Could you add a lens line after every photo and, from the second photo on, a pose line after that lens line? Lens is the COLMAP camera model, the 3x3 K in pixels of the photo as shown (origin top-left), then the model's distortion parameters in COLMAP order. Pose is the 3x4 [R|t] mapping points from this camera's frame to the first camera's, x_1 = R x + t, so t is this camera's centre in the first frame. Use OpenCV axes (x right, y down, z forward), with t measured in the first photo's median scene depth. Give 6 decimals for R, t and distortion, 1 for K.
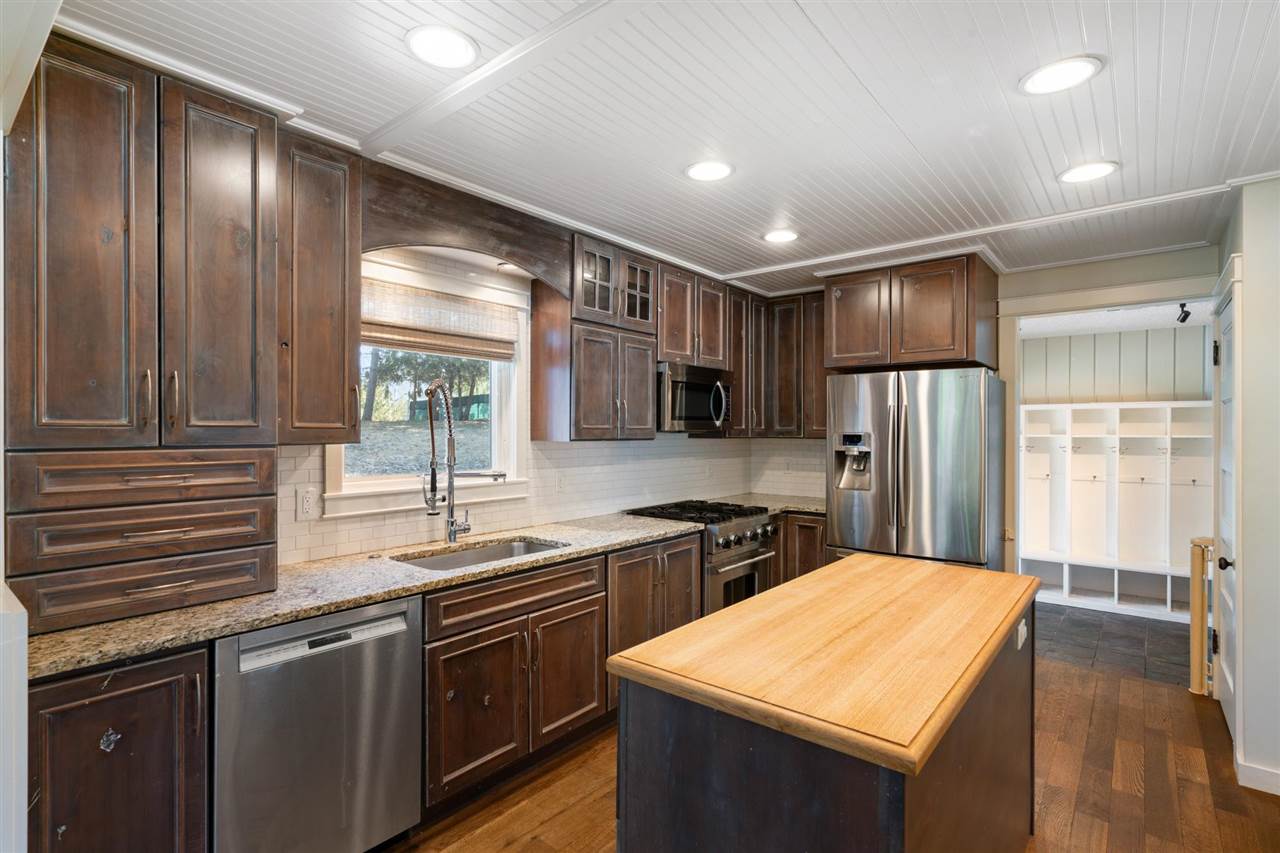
lens RADIAL K [[611.4, 0, 640.0], [0, 611.4, 426.5], [0, 0, 1]] dist [-0.002528, -0.000116]
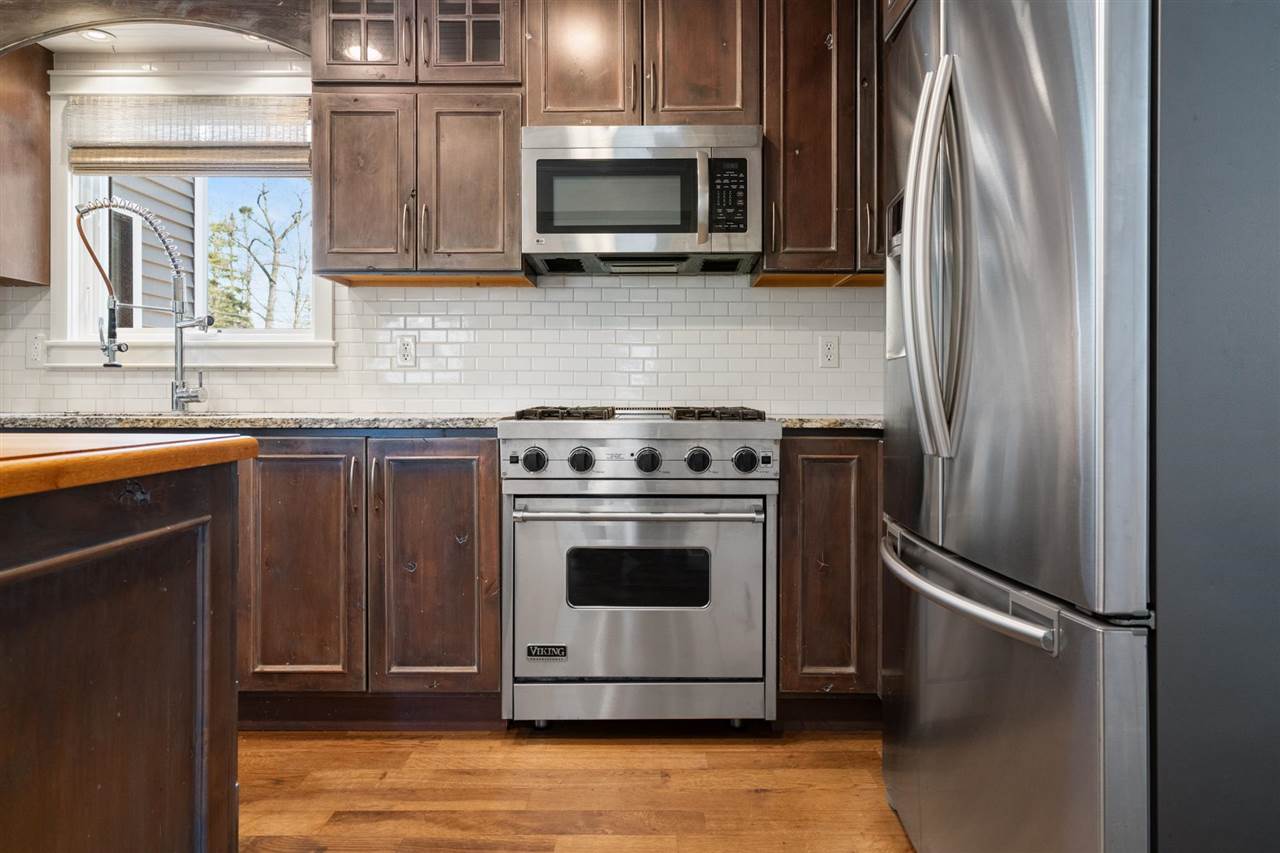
lens RADIAL K [[783.9, 0, 647.0], [0, 783.9, 388.4], [0, 0, 1]] dist [0.010095, 0.000054]
pose [[0.633455, -0.011166, -0.773699, 0.686449], [0.007523, 0.999937, -0.008272, 0.141226], [0.773743, -0.000581, 0.633499, 0.676202]]
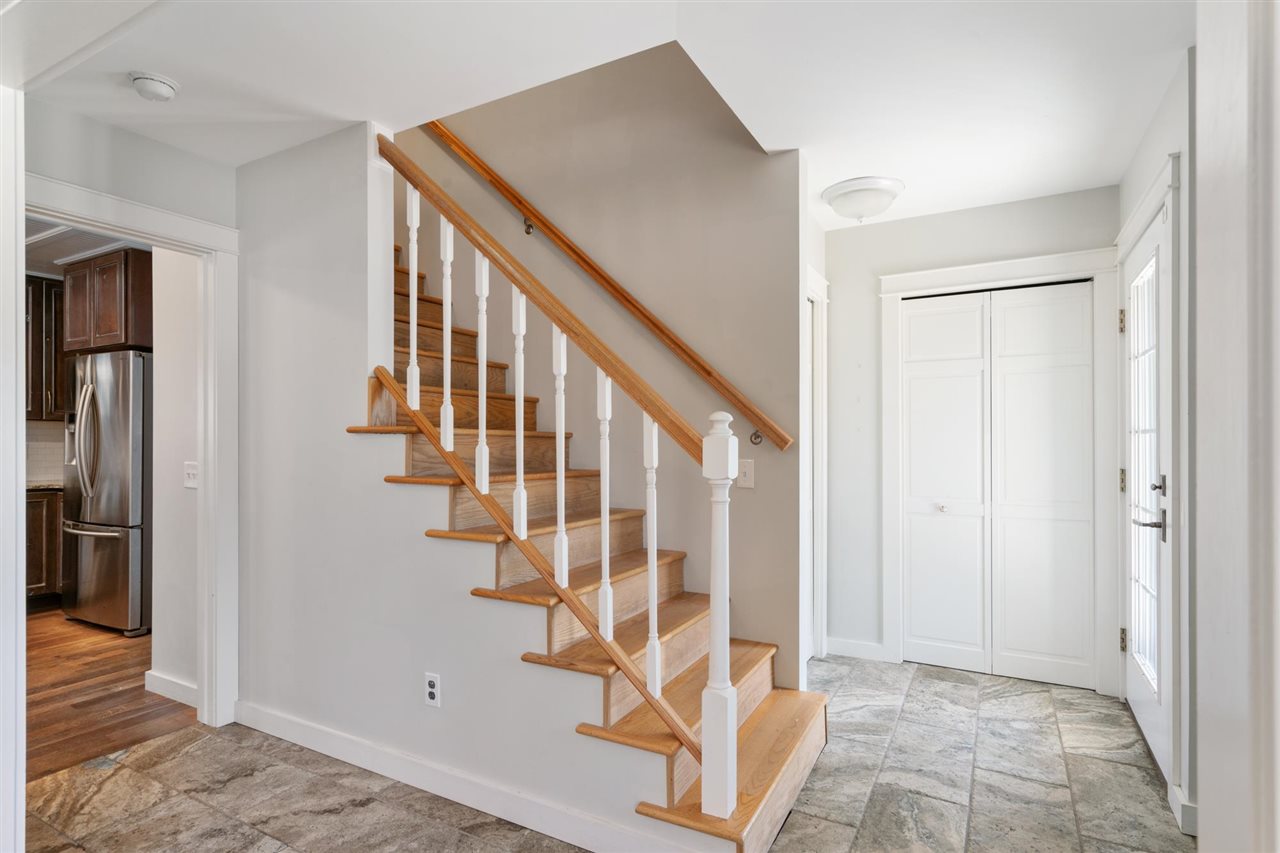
lens RADIAL K [[652.8, 0, 640.0], [0, 652.8, 426.5], [0, 0, 1]] dist [0.001400, 0.000071]
pose [[0.982848, -0.006736, 0.184295, 1.263080], [0.006516, 0.999977, 0.001799, 0.046433], [-0.184303, -0.000567, 0.982869, -0.352069]]
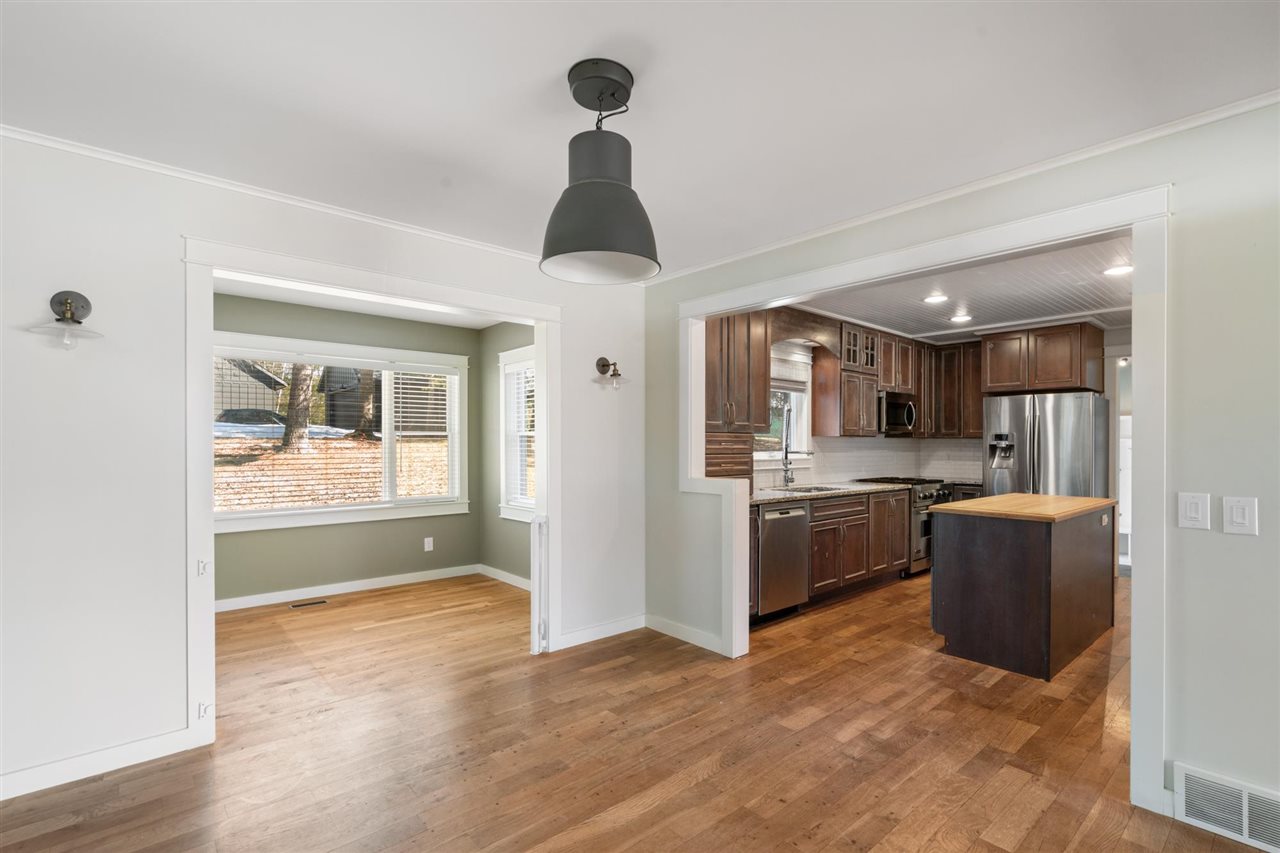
lens RADIAL K [[578.9, 0, 645.0], [0, 578.9, 444.2], [0, 0, 1]] dist [-0.003559, 0.001372]
pose [[0.986345, 0.000058, -0.164691, -0.367589], [0.000816, 0.999986, 0.005241, 0.035278], [0.164689, -0.005304, 0.986331, -0.734647]]
